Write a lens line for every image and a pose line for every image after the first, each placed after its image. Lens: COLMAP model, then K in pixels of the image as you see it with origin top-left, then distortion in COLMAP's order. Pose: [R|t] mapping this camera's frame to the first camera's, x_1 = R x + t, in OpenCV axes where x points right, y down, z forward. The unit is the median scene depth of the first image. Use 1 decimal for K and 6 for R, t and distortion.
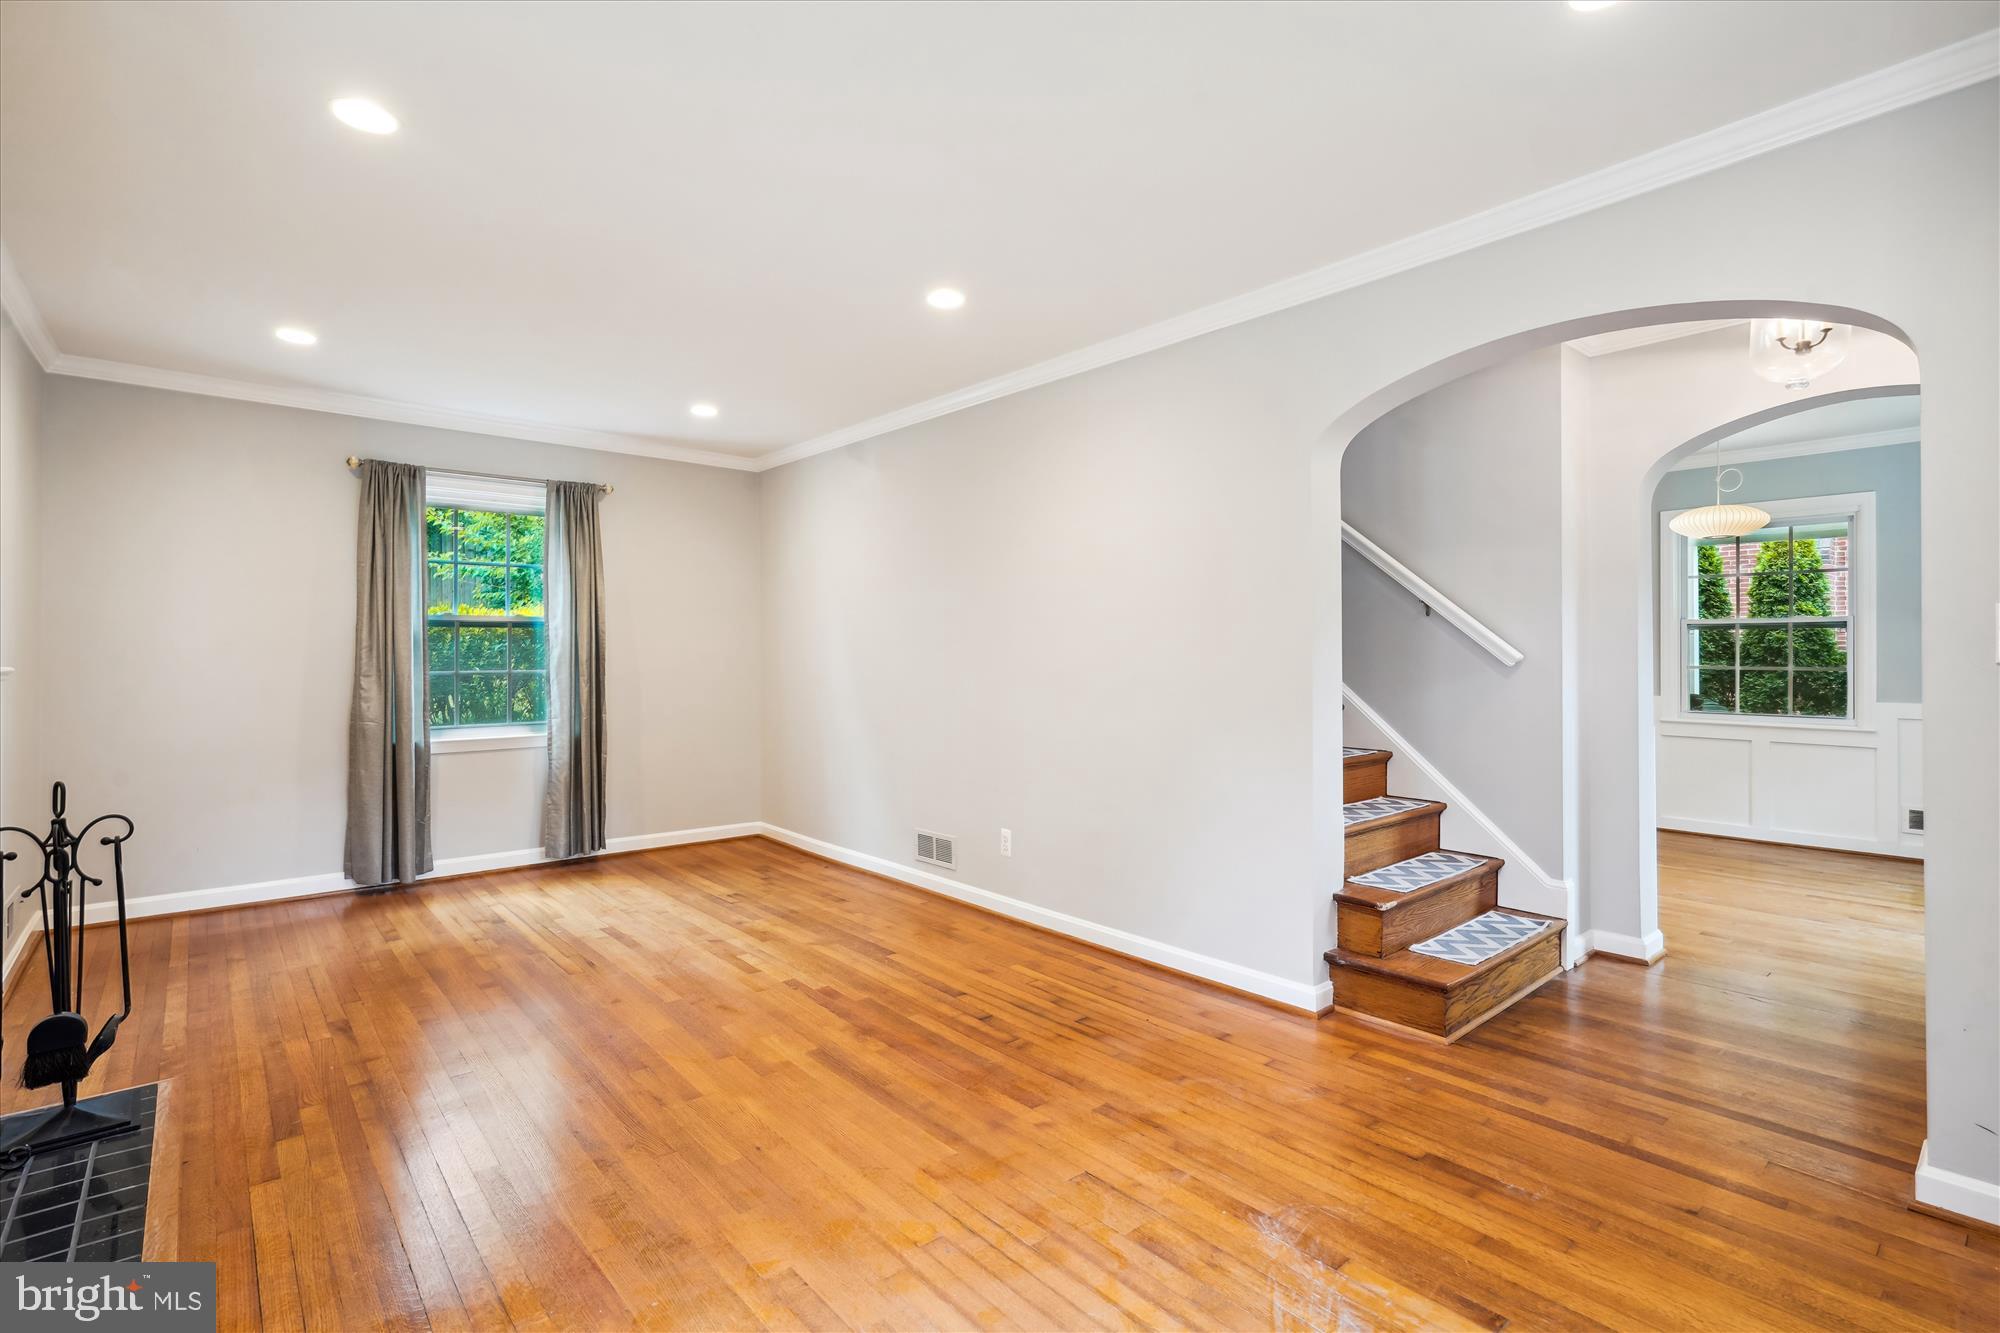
lens RADIAL K [[928.0, 0, 994.1], [0, 928.0, 670.6], [0, 0, 1]] dist [-0.001401, -0.000069]
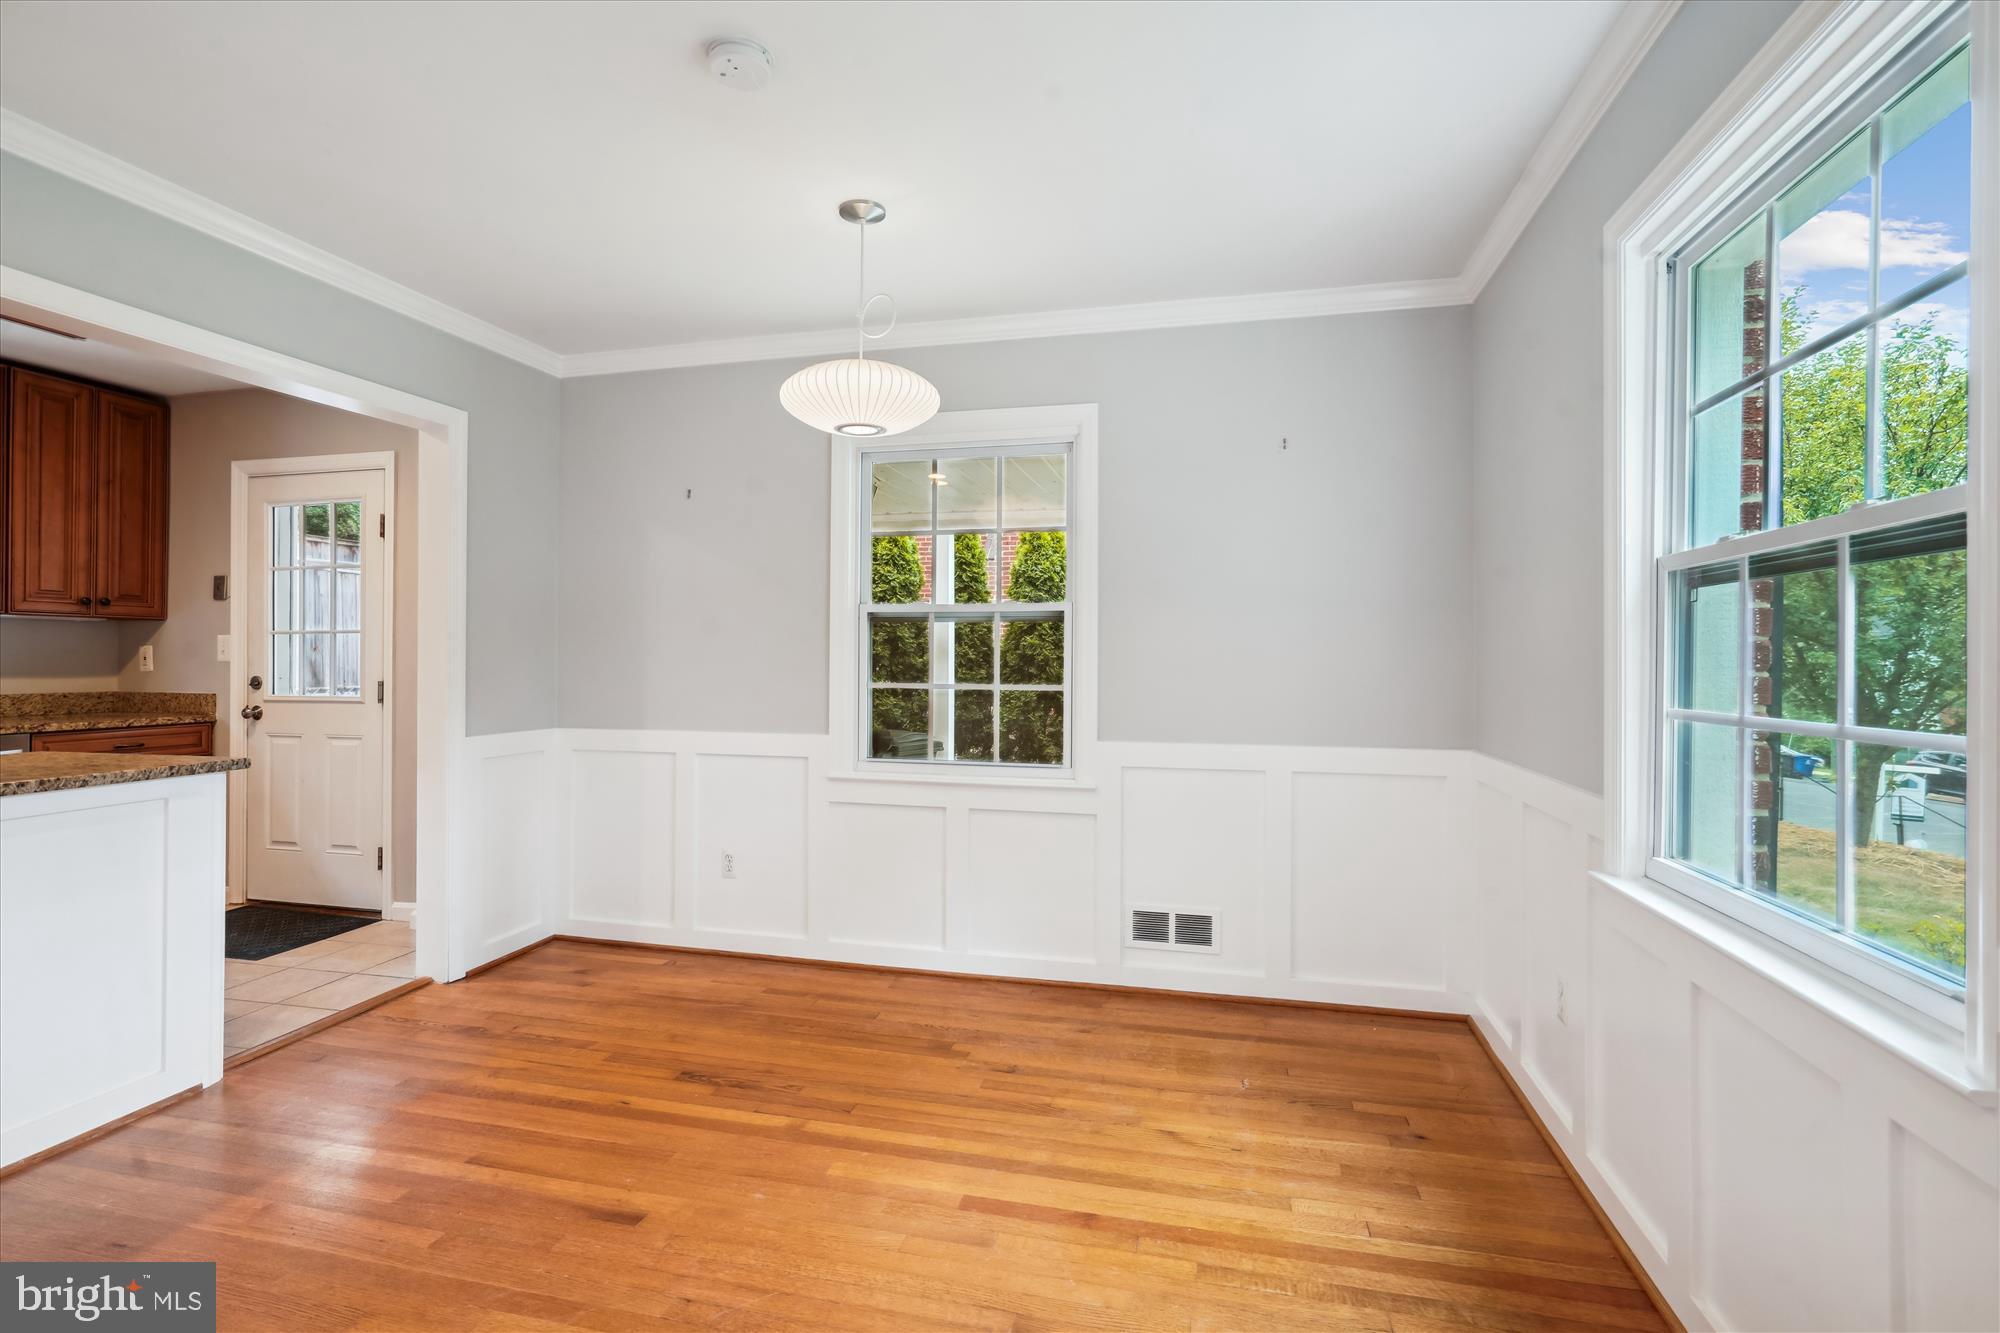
lens RADIAL K [[933.9, 0, 990.7], [0, 933.9, 655.6], [0, 0, 1]] dist [-0.003058, 0.004919]
pose [[0.816361, 0.009228, 0.577468, 0.491530], [0.002243, 0.999814, -0.019147, -0.012282], [-0.577538, 0.016926, 0.816188, 0.492416]]
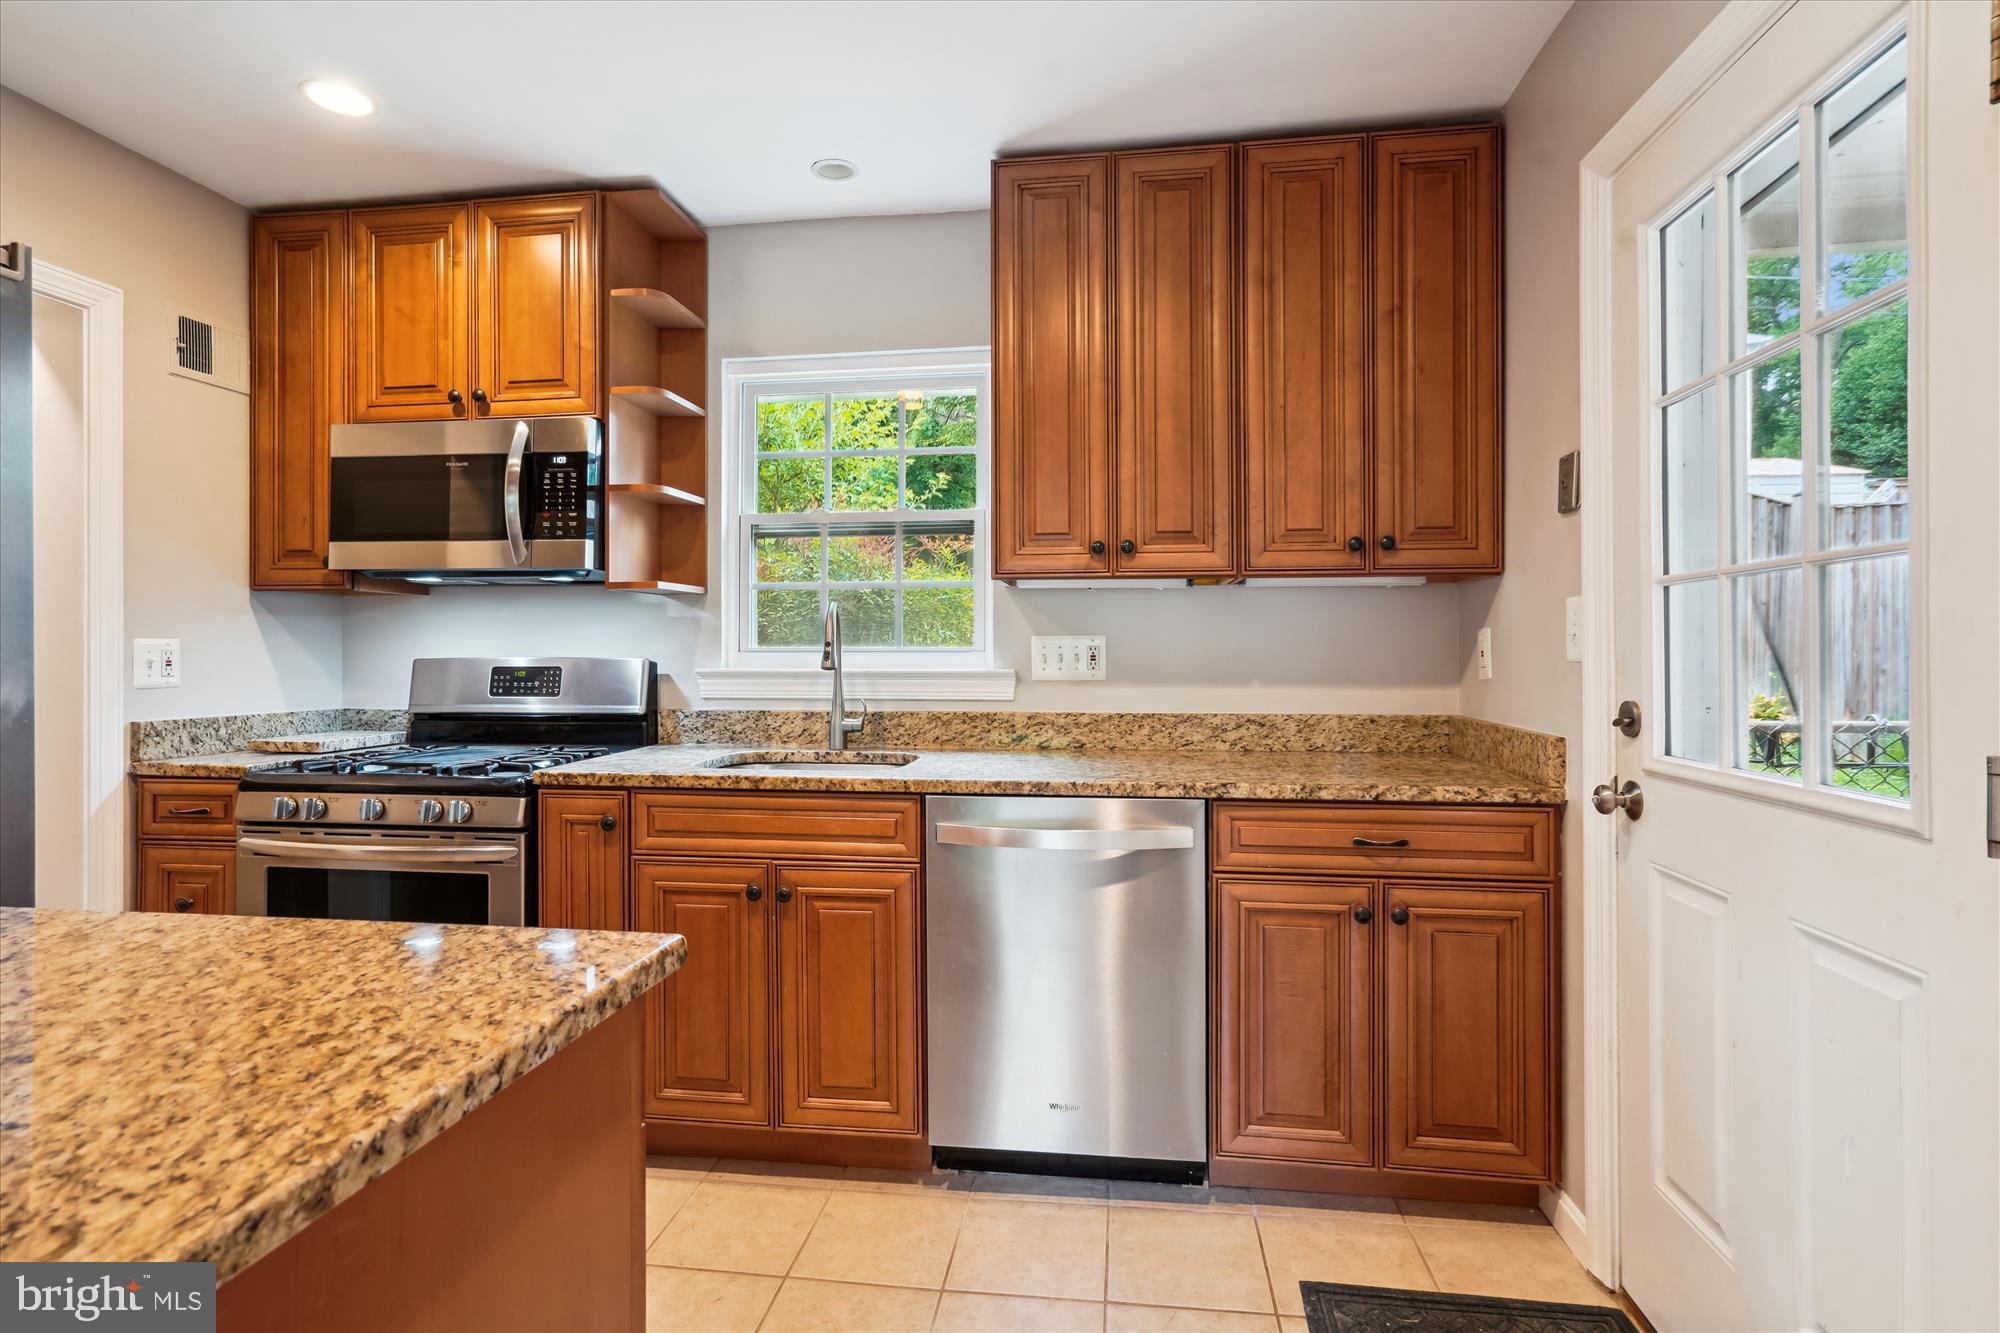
lens RADIAL K [[965.6, 0, 1002.4], [0, 965.6, 643.2], [0, 0, 1]] dist [0.001427, 0.000932]
pose [[0.667956, -0.002124, -0.744198, 0.534159], [-0.014502, 0.999769, -0.015870, -0.021897], [0.744060, 0.021393, 0.667771, 1.135735]]
